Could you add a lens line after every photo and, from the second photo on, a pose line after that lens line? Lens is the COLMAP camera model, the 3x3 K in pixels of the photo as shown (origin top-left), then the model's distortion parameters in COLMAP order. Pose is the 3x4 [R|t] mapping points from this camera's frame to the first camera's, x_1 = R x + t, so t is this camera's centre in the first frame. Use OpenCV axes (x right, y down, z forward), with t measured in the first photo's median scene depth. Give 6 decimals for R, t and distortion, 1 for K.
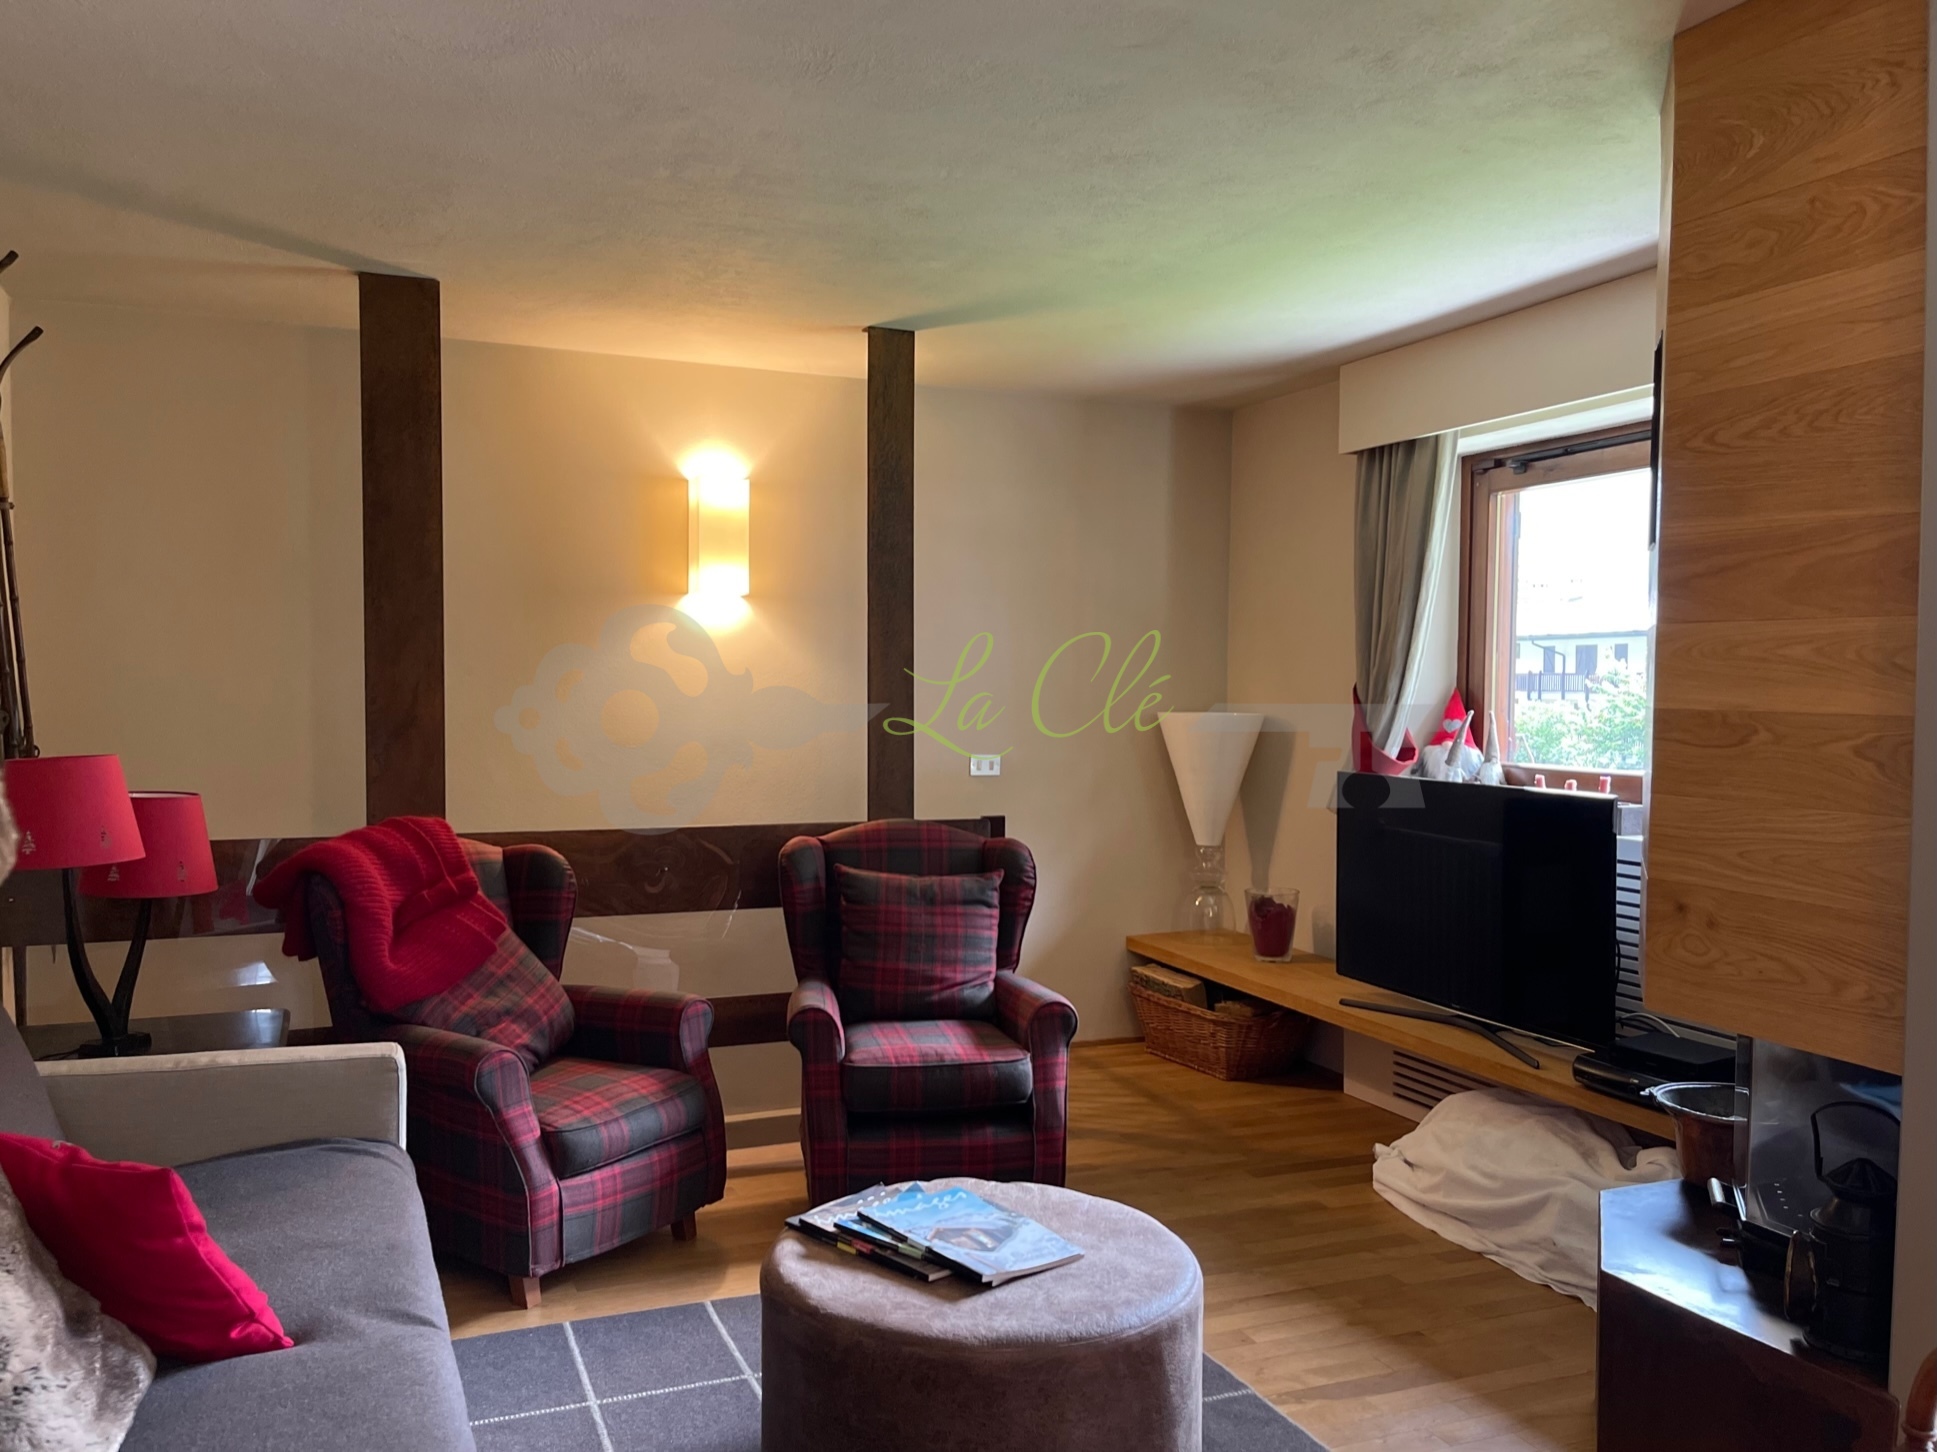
lens RADIAL K [[1522.0, 0, 998.1], [0, 1522.0, 727.5], [0, 0, 1]] dist [0.029453, -0.002289]
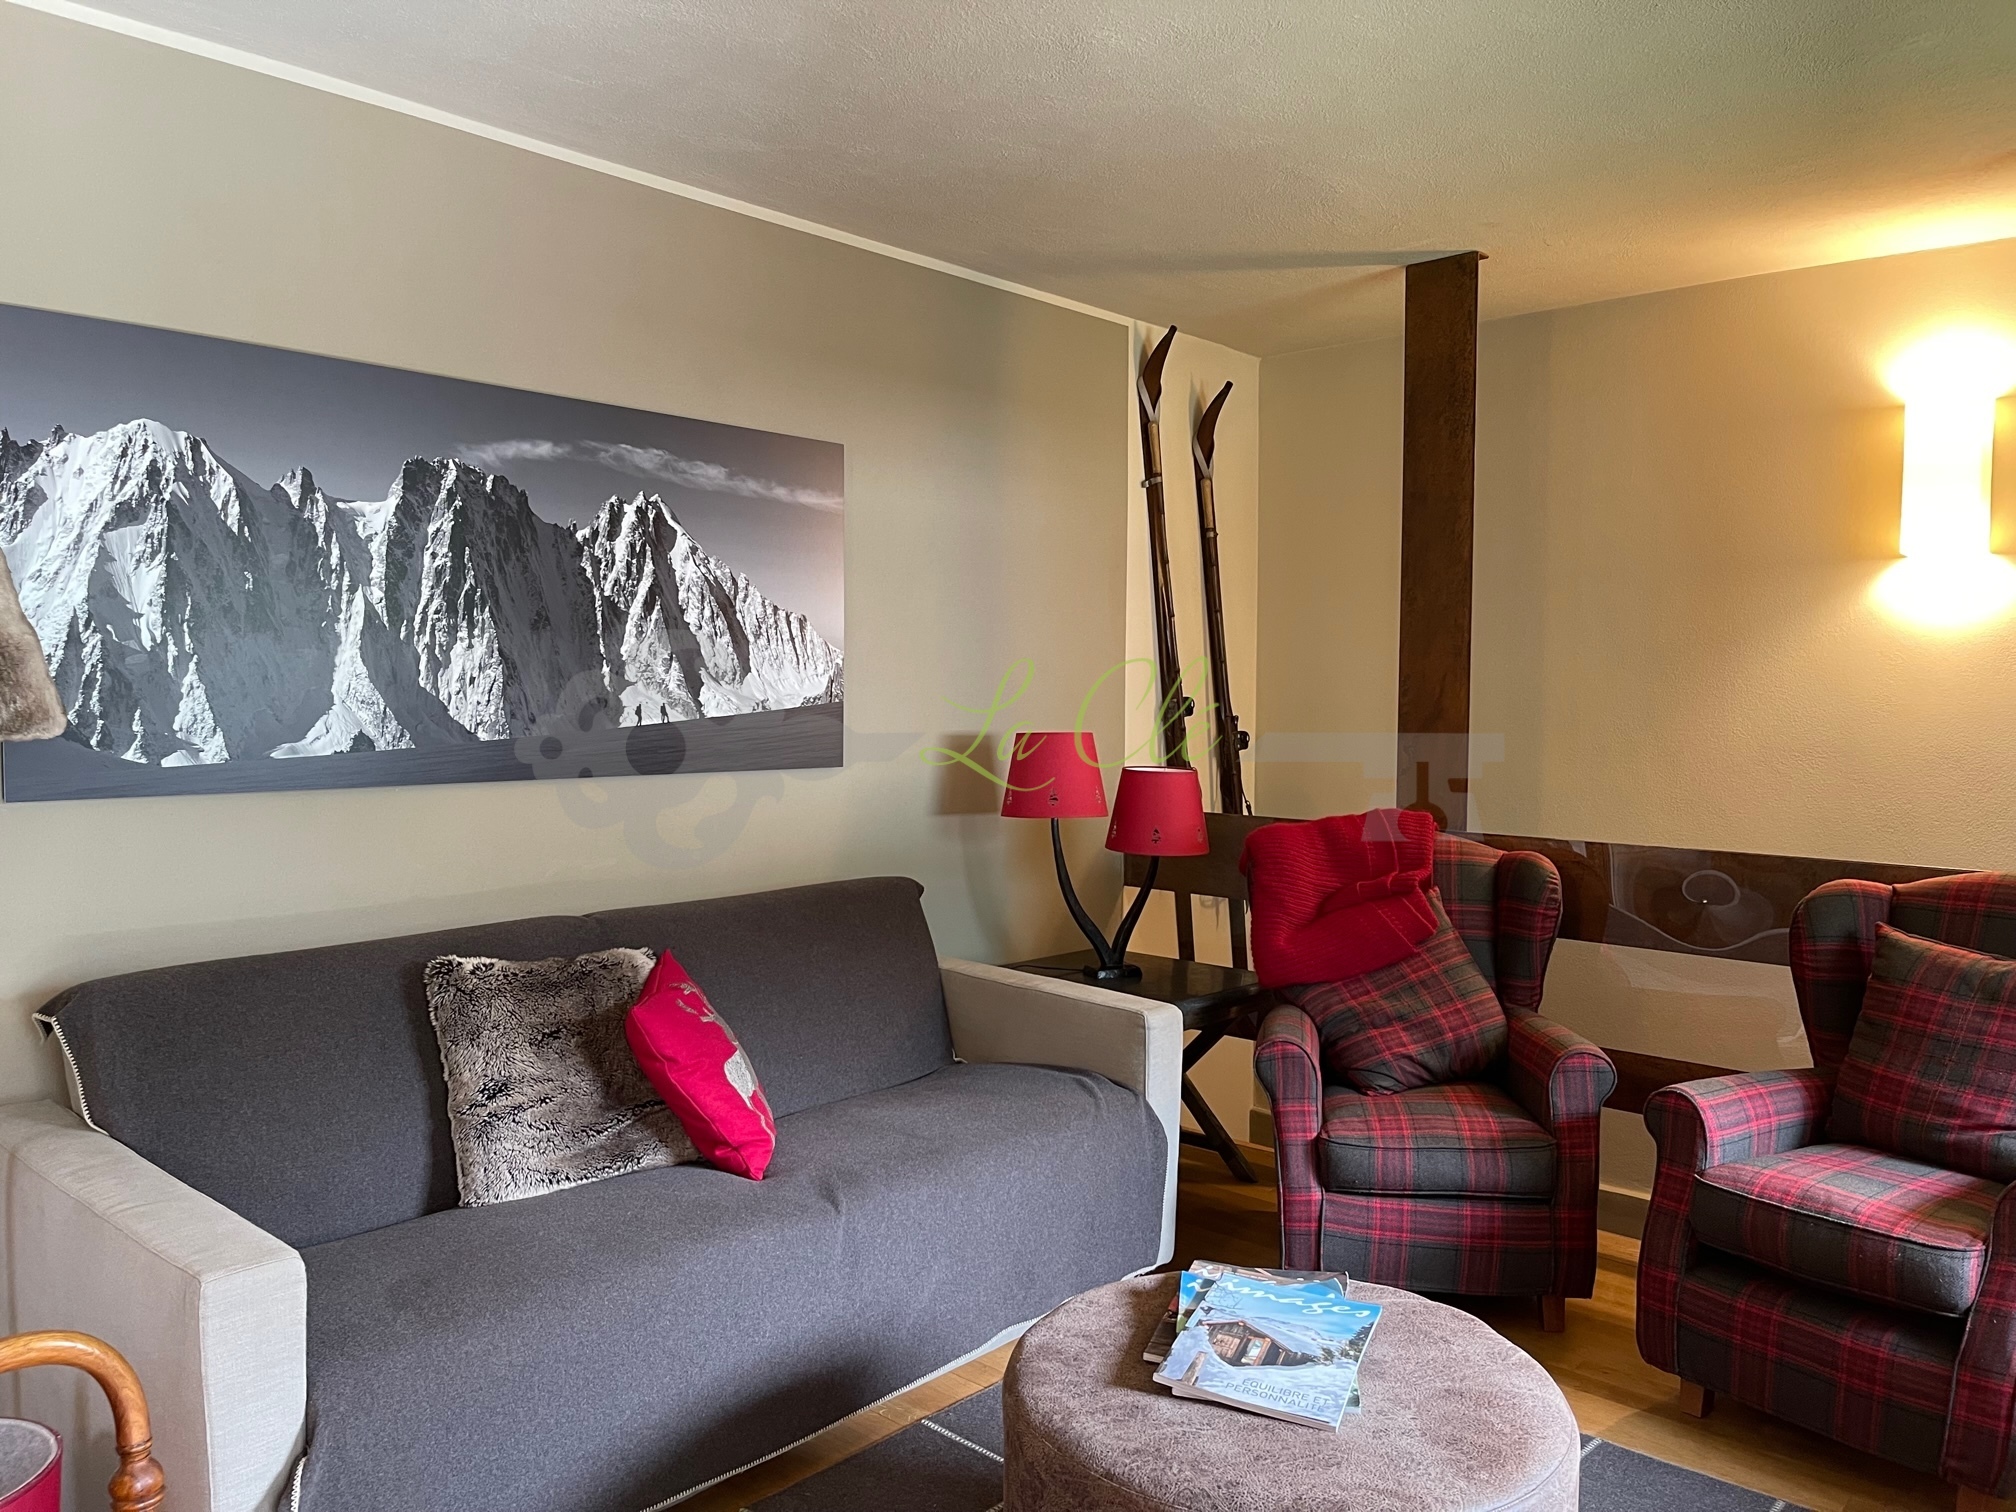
lens RADIAL K [[1554.6, 0, 989.1], [0, 1554.6, 758.3], [0, 0, 1]] dist [0.069600, -0.094938]
pose [[0.402004, 0.037249, -0.914880, 0.449687], [-0.029549, 0.999180, 0.027697, 0.005786], [0.915161, 0.015900, 0.402775, 0.363997]]
